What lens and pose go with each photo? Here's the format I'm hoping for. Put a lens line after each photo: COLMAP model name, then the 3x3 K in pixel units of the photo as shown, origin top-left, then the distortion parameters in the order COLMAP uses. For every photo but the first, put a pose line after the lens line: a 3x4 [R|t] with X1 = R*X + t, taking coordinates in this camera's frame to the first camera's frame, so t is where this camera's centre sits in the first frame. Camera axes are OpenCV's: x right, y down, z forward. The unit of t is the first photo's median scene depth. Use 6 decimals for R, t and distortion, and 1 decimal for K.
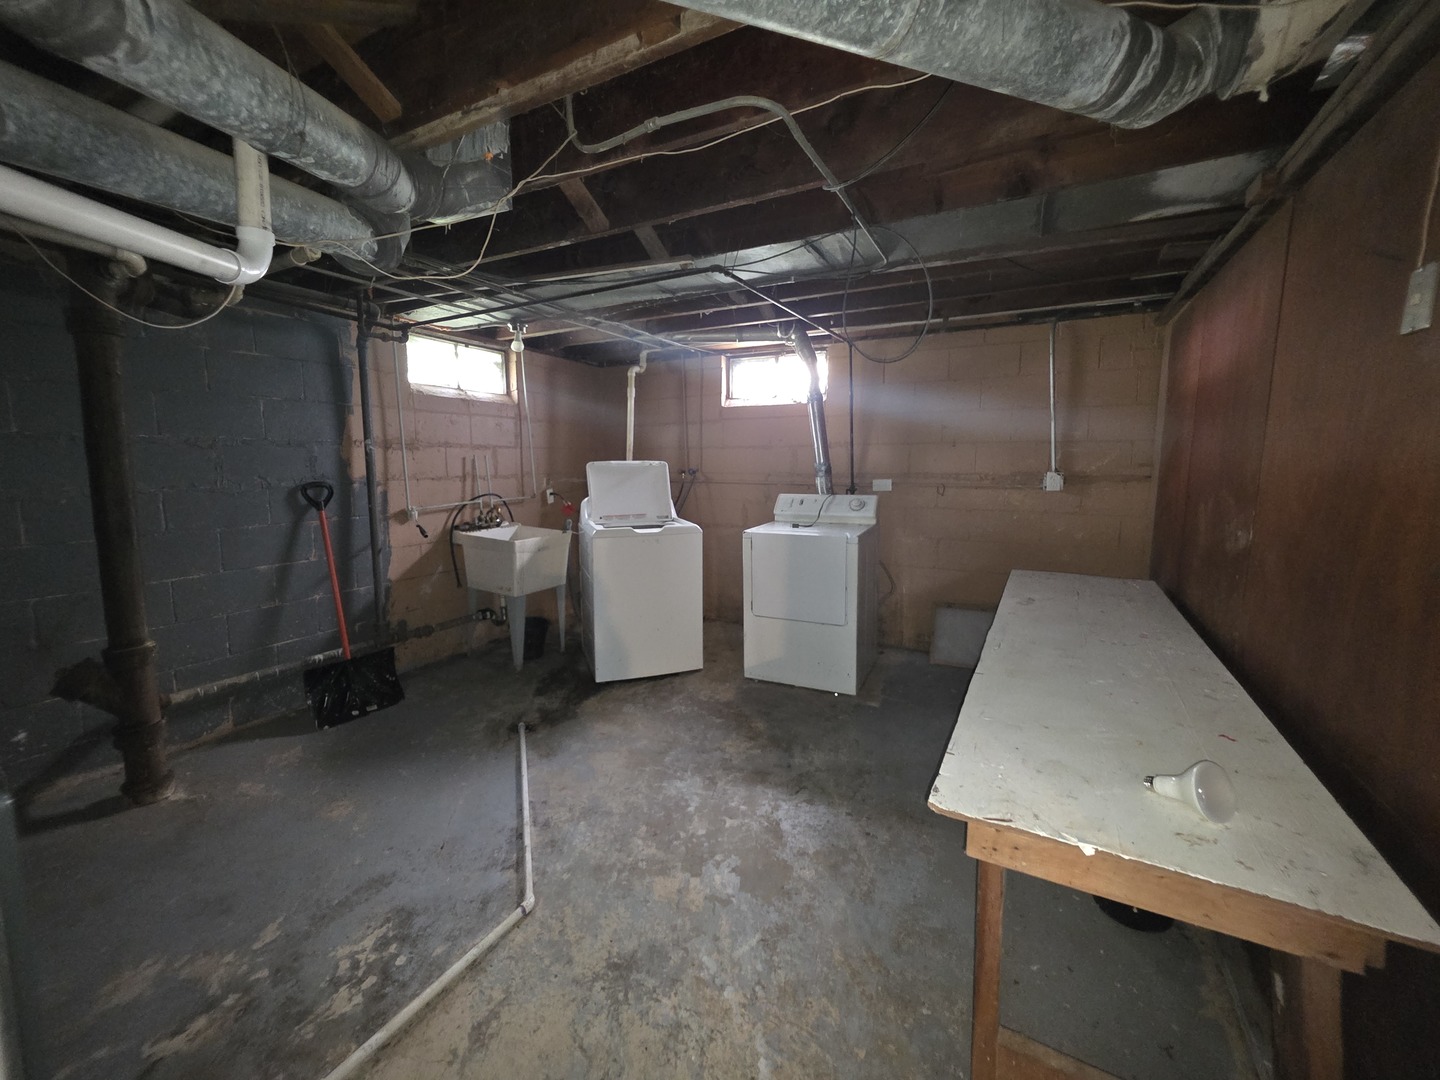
lens RADIAL K [[580.9, 0, 713.7], [0, 580.9, 535.8], [0, 0, 1]] dist [0.001949, -0.000089]
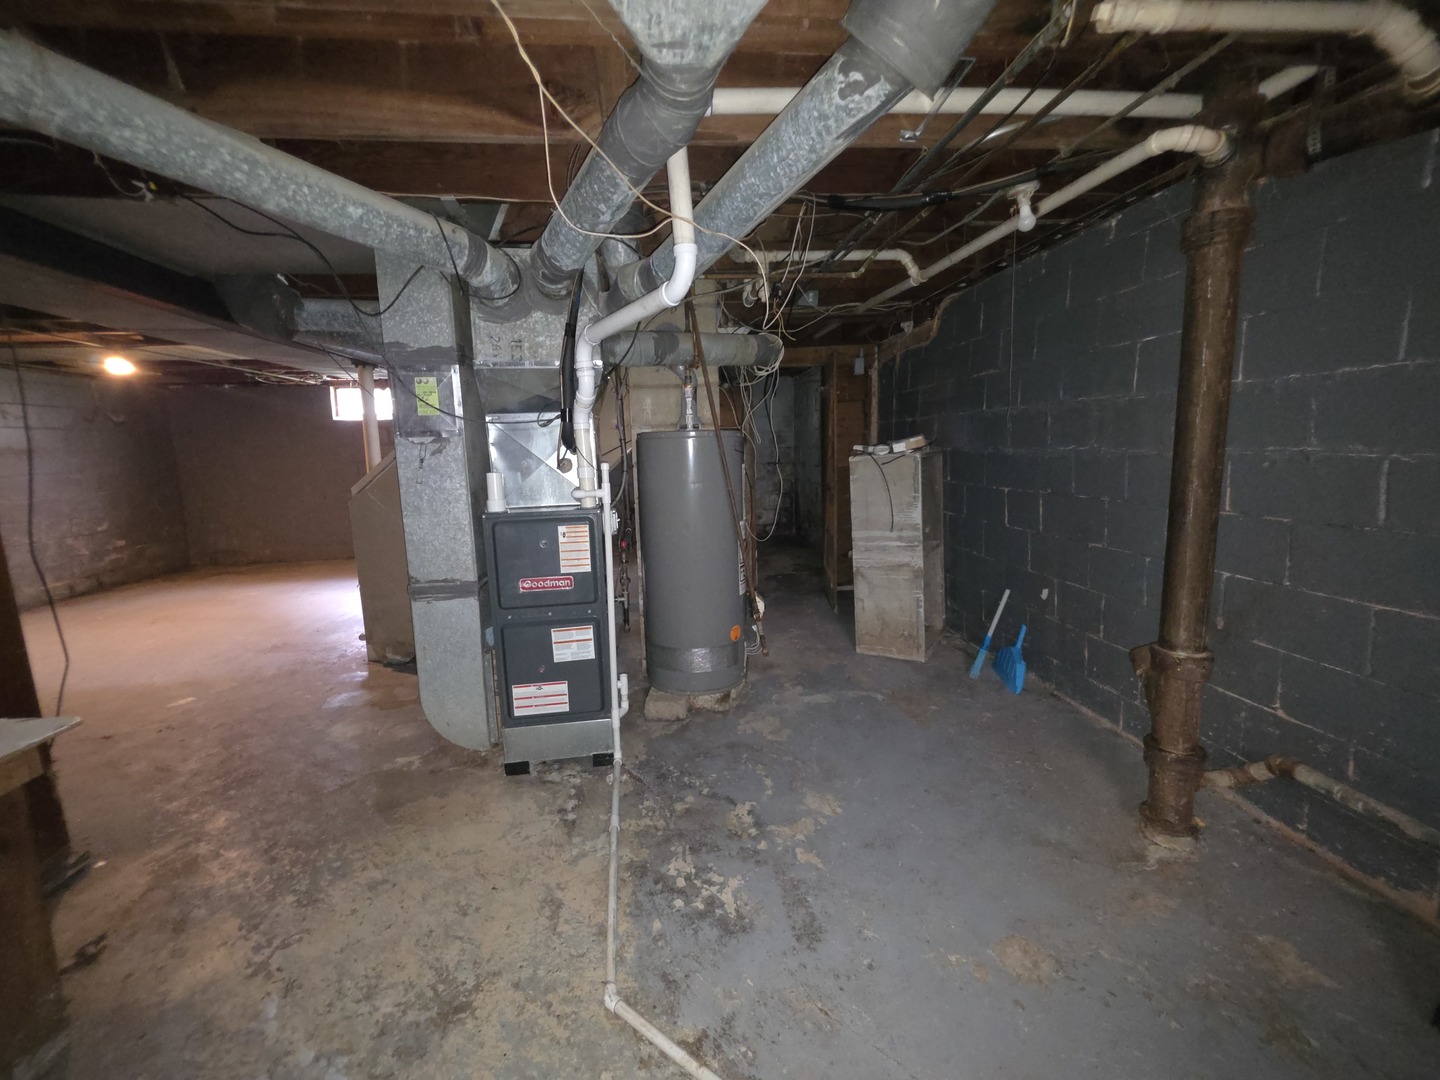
lens RADIAL K [[580.9, 0, 711.8], [0, 580.9, 528.6], [0, 0, 1]] dist [0.001949, -0.000089]
pose [[-0.824817, 0.113103, -0.553971, -0.029884], [-0.034814, 0.967769, 0.249423, -0.081738], [0.564326, 0.225014, -0.794295, 0.693479]]
